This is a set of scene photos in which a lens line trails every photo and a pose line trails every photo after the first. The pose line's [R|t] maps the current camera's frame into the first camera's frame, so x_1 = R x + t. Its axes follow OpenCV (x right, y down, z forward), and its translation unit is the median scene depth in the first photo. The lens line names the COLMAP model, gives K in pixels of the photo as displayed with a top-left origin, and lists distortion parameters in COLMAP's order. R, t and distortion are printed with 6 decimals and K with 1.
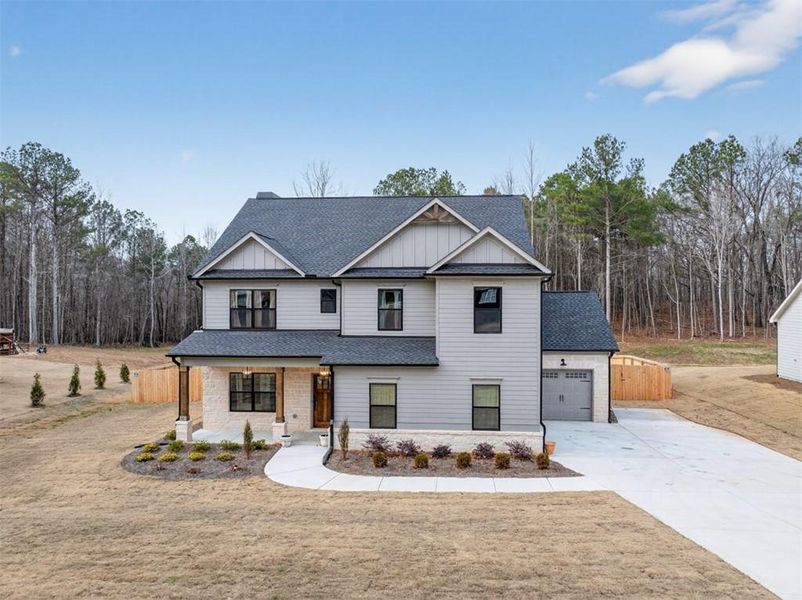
lens RADIAL K [[463.0, 0, 429.5], [0, 463.0, 300.4], [0, 0, 1]] dist [-0.027281, 0.000985]
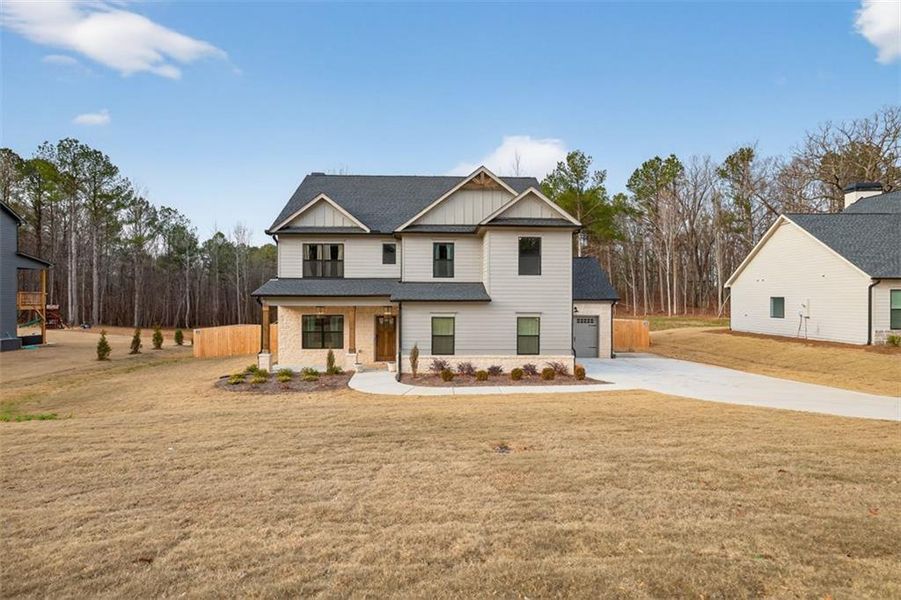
lens RADIAL K [[381.4, 0, 448.2], [0, 381.4, 301.2], [0, 0, 1]] dist [0.002014, 0.000128]
pose [[0.996615, -0.000352, 0.082208, -0.148009], [-0.000132, 0.999983, 0.005886, 0.116186], [-0.082208, -0.005877, 0.996598, 0.013174]]
